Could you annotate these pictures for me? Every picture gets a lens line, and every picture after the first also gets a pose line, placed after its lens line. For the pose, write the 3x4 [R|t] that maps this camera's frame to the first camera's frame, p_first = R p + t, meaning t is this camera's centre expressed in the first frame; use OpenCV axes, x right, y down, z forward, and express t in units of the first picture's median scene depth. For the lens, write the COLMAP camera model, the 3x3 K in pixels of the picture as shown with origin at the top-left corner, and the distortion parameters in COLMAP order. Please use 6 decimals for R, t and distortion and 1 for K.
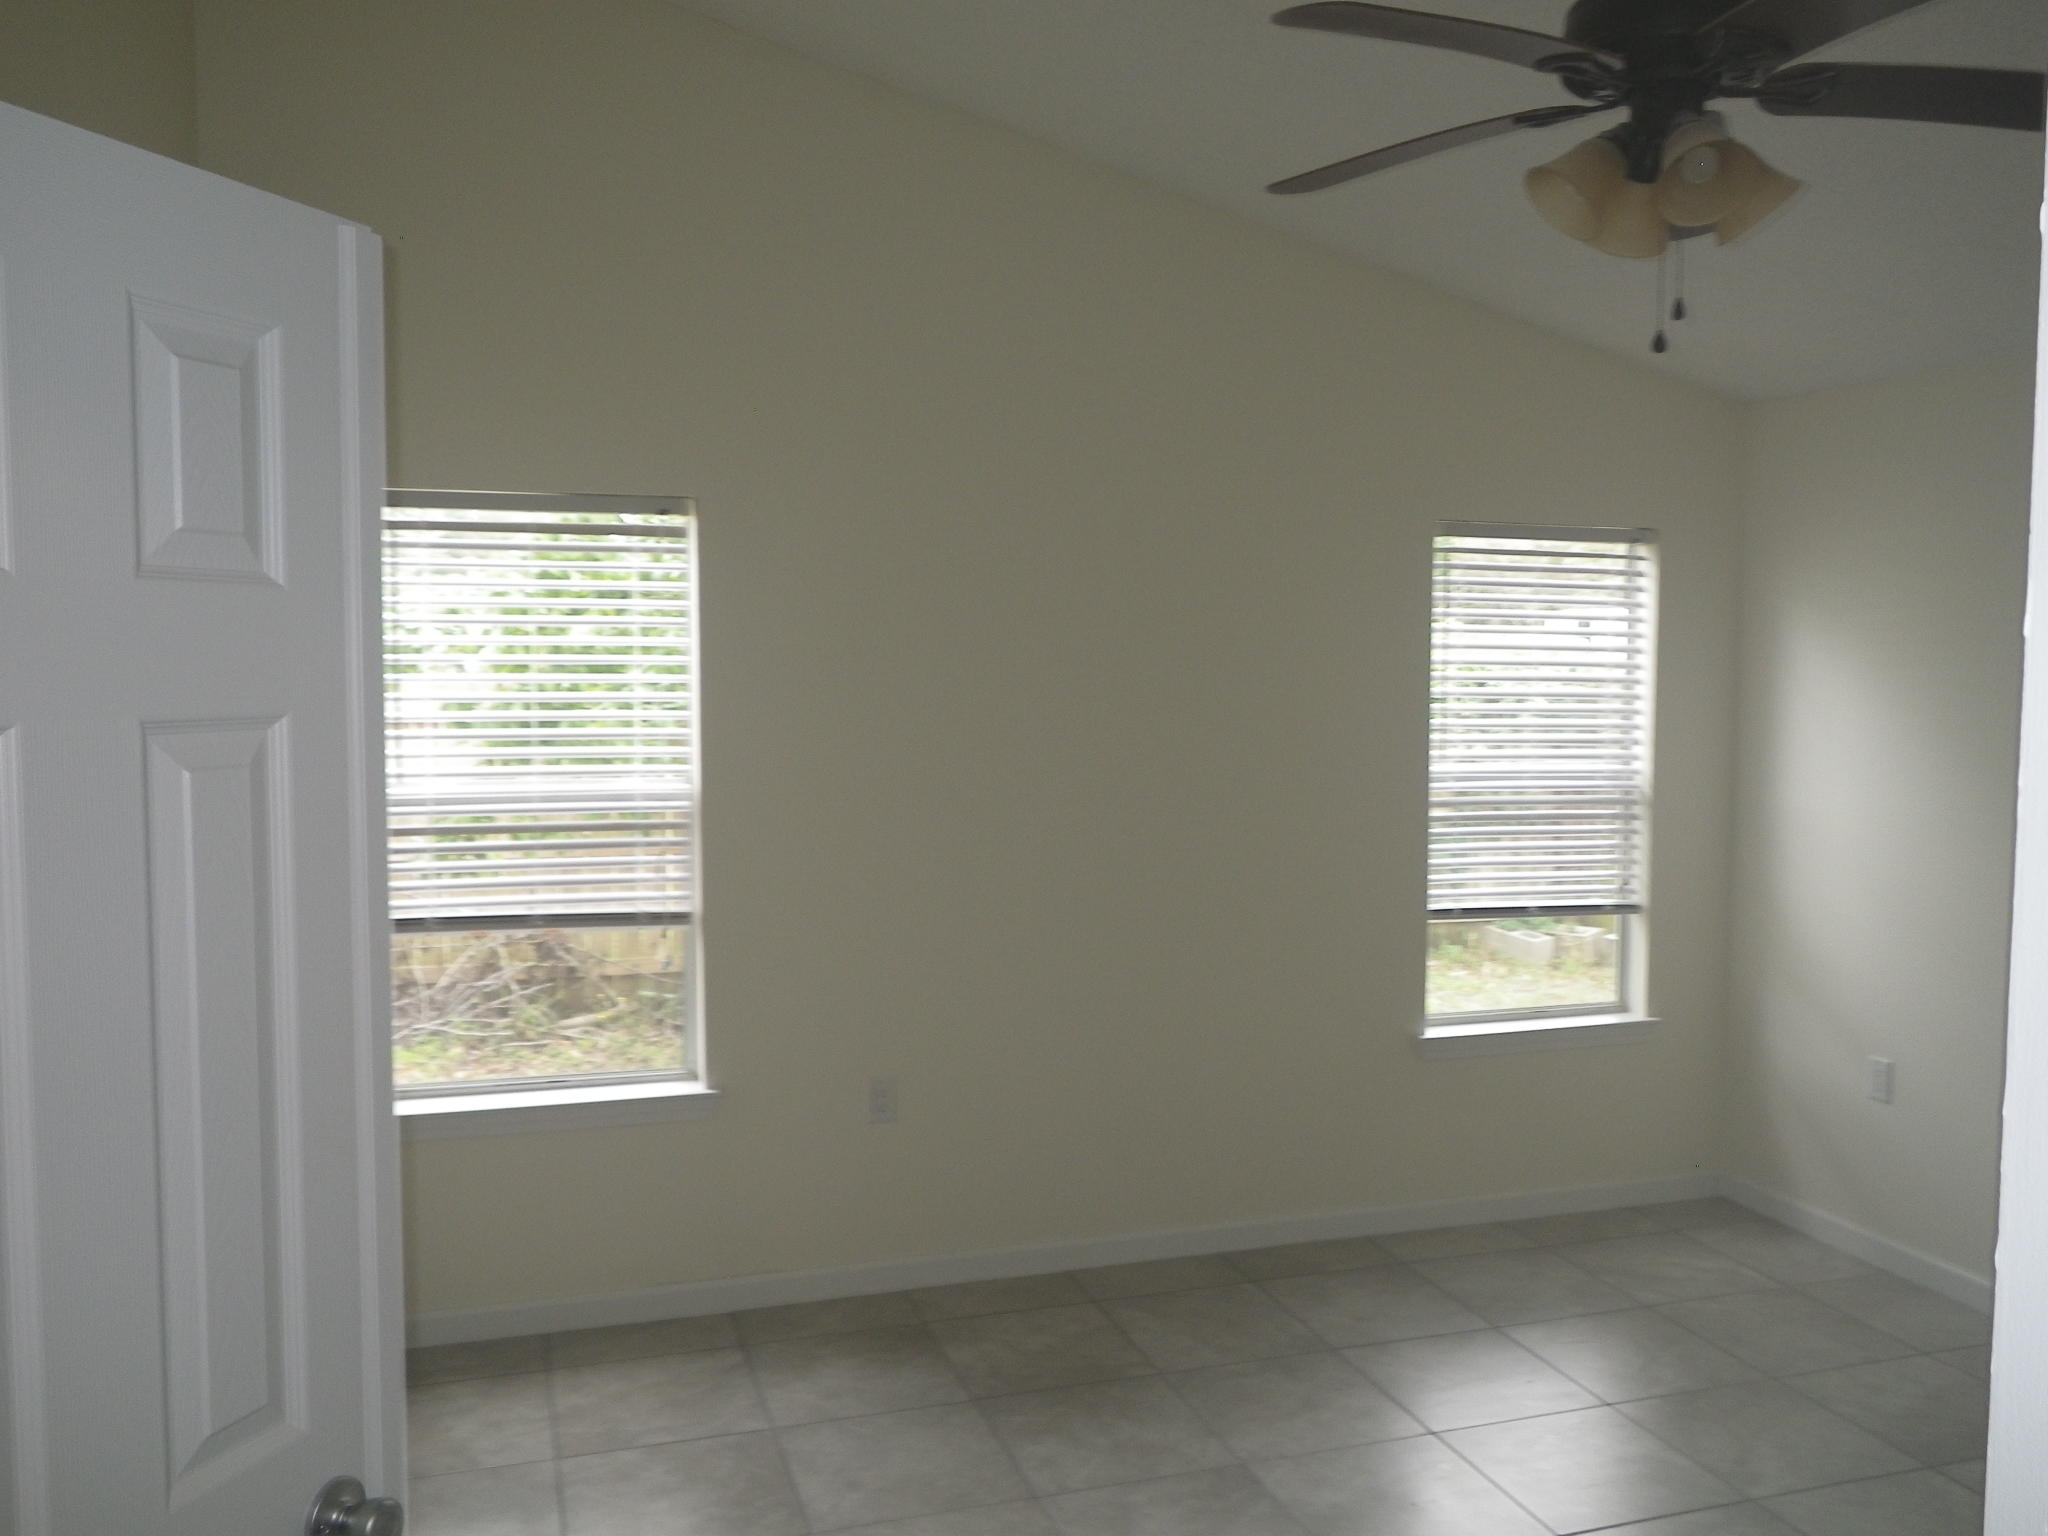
lens RADIAL K [[1691.9, 0, 1039.5], [0, 1691.9, 754.8], [0, 0, 1]] dist [-0.012013, 0.006557]
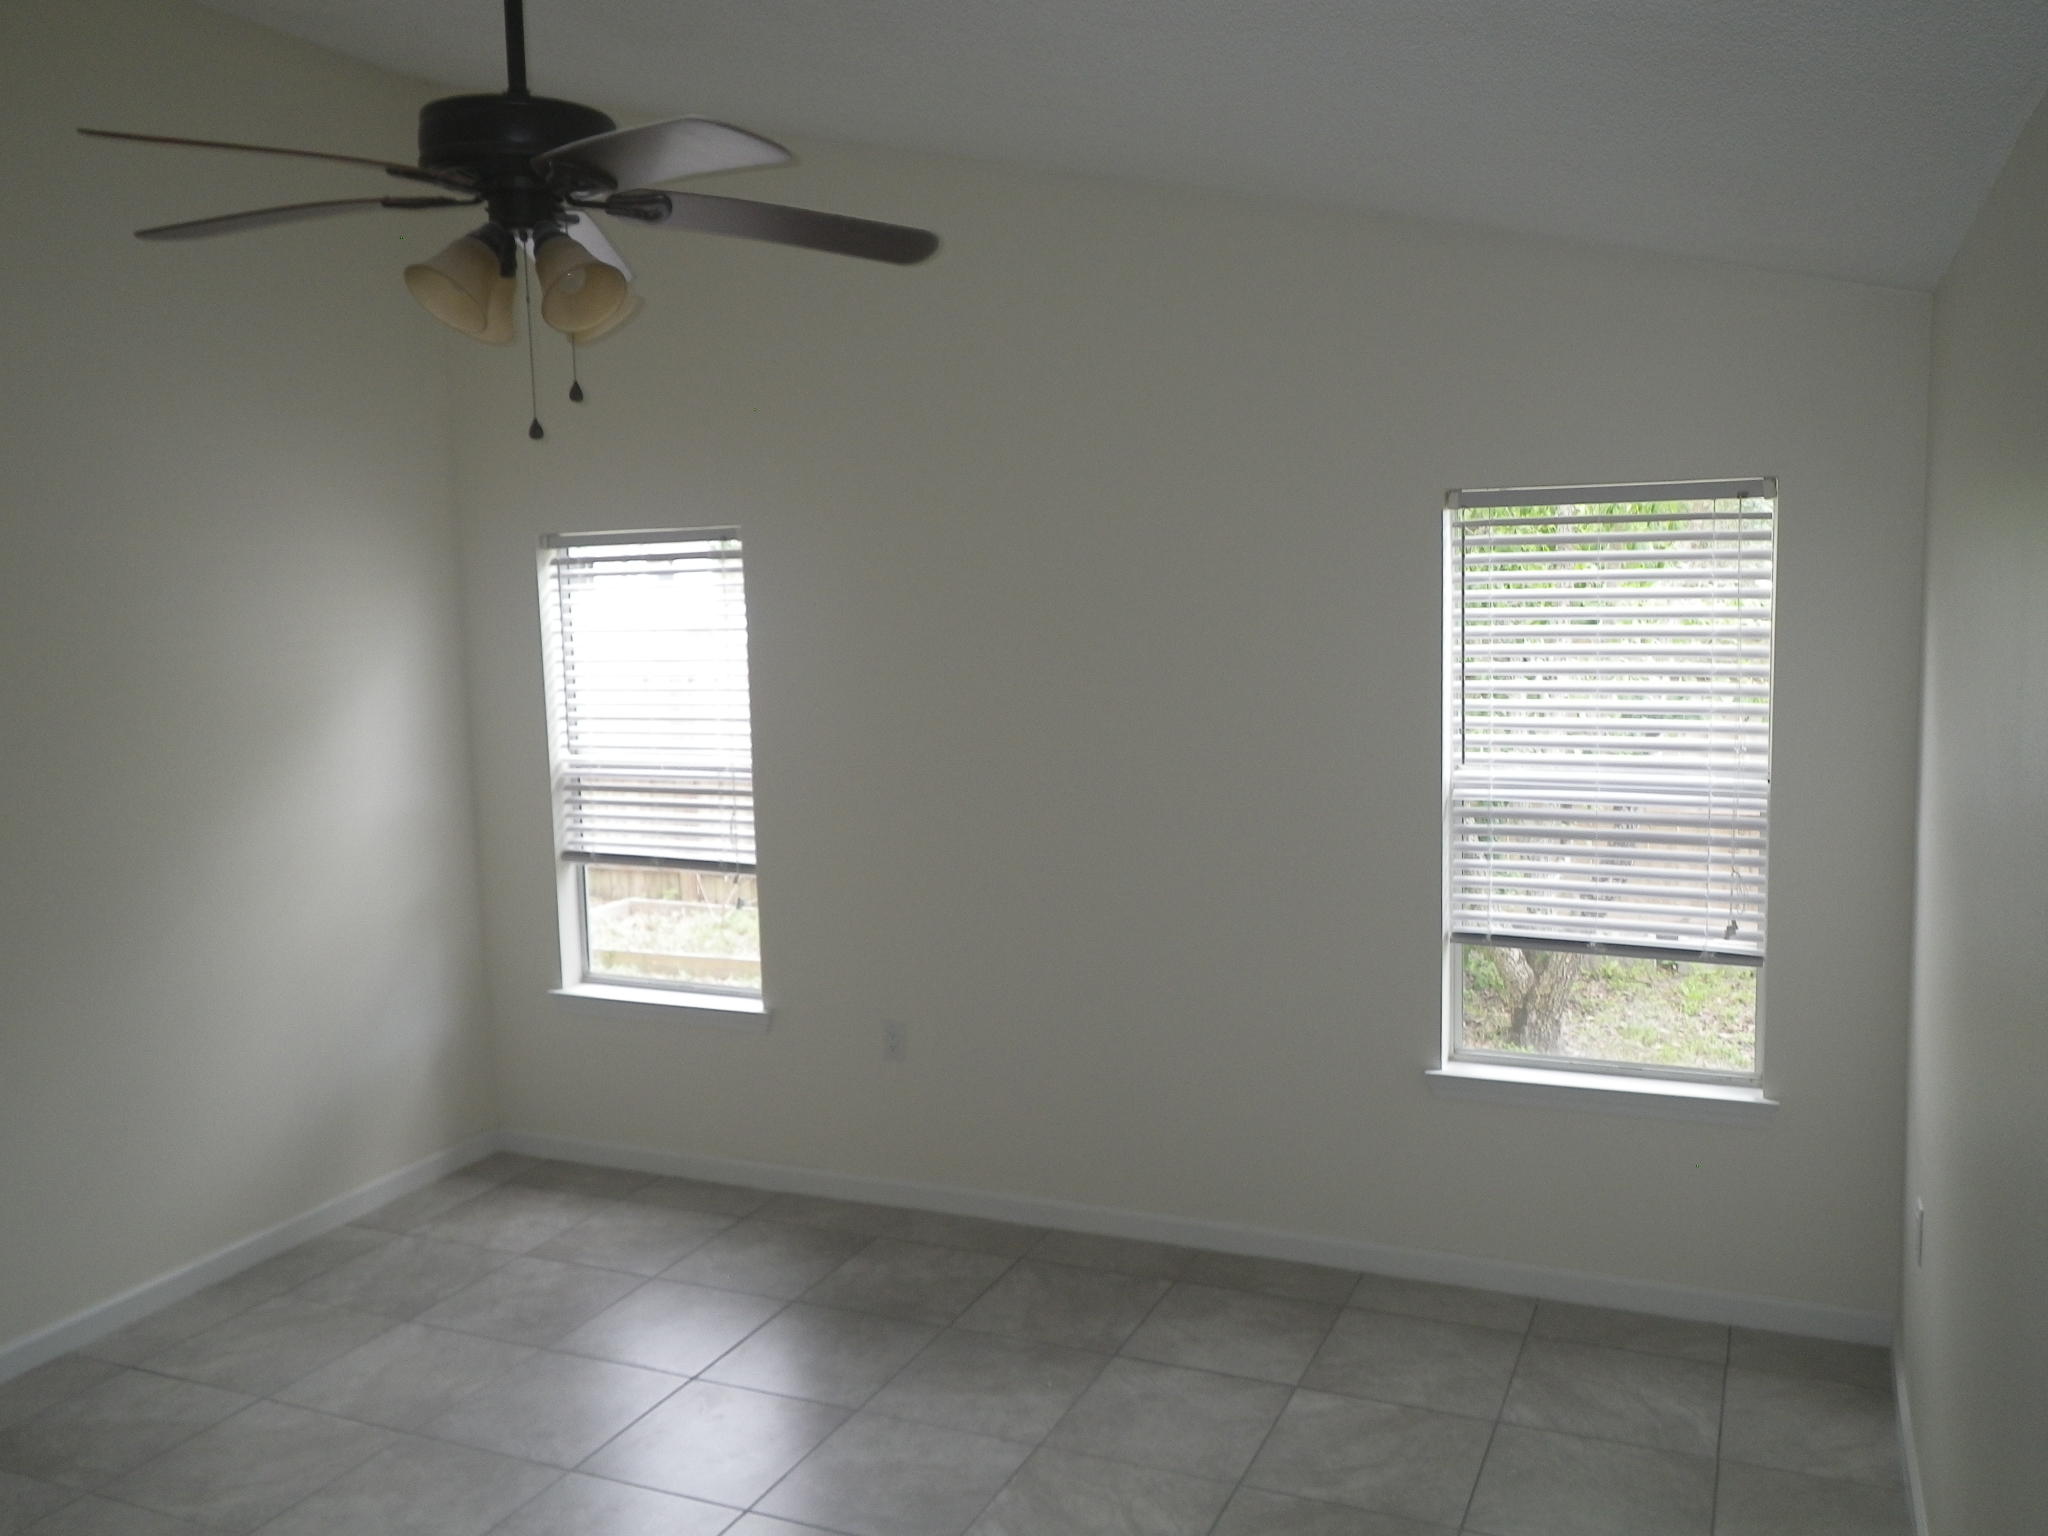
lens RADIAL K [[1691.9, 0, 1033.7], [0, 1691.9, 763.1], [0, 0, 1]] dist [-0.012013, 0.006557]
pose [[0.739575, 0.043549, -0.671664, 0.739440], [-0.010192, 0.998515, 0.053518, -0.046131], [0.672997, -0.032735, 0.738920, 0.225159]]
